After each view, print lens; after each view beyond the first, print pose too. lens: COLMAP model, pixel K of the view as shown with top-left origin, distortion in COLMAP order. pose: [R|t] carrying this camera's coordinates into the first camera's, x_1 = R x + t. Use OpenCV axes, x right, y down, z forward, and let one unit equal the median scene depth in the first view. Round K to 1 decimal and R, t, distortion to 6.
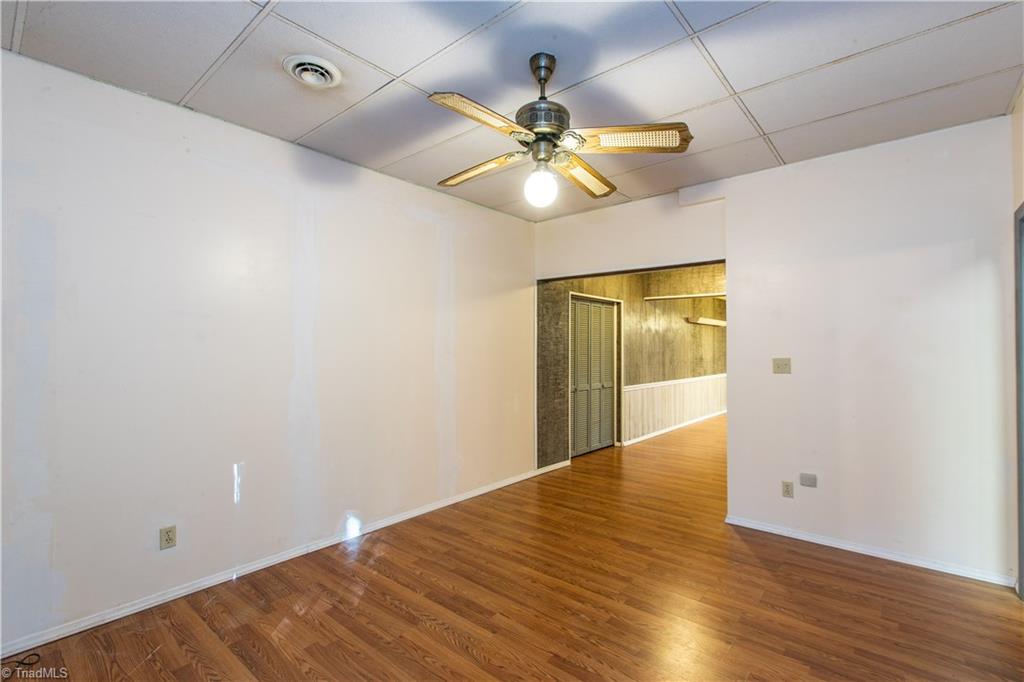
lens RADIAL K [[461.5, 0, 511.6], [0, 461.5, 343.4], [0, 0, 1]] dist [0.004789, 0.000368]
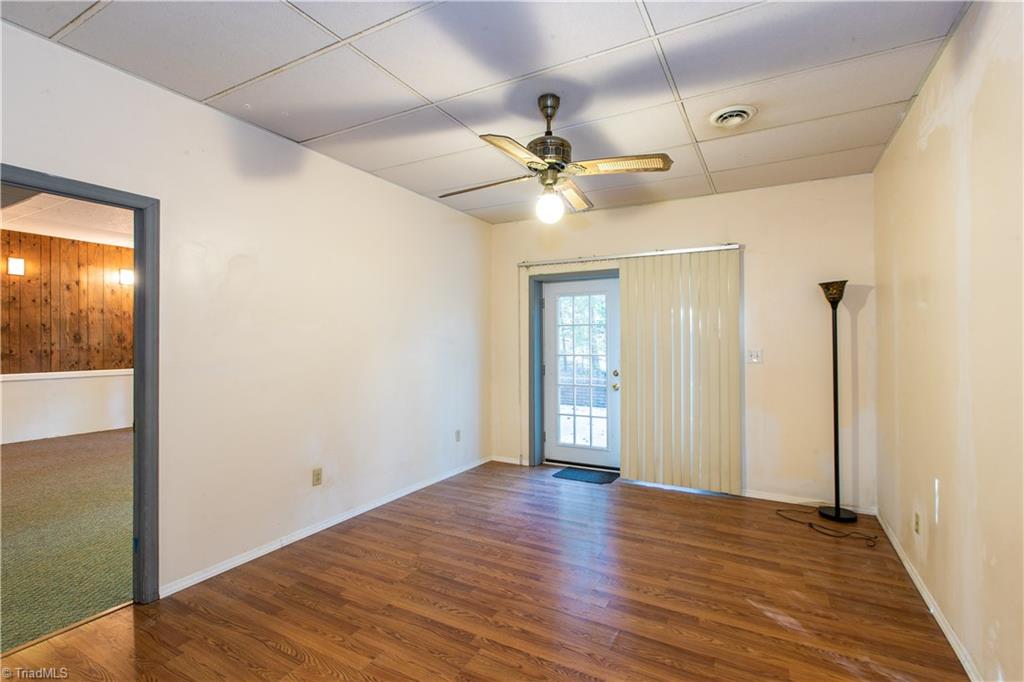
lens RADIAL K [[461.5, 0, 516.8], [0, 461.5, 341.9], [0, 0, 1]] dist [0.004789, 0.000368]
pose [[-0.976998, 0.004185, -0.213208, 0.368966], [0.005186, 0.999978, -0.004136, 0.019137], [0.213186, -0.005147, -0.976998, 1.958878]]
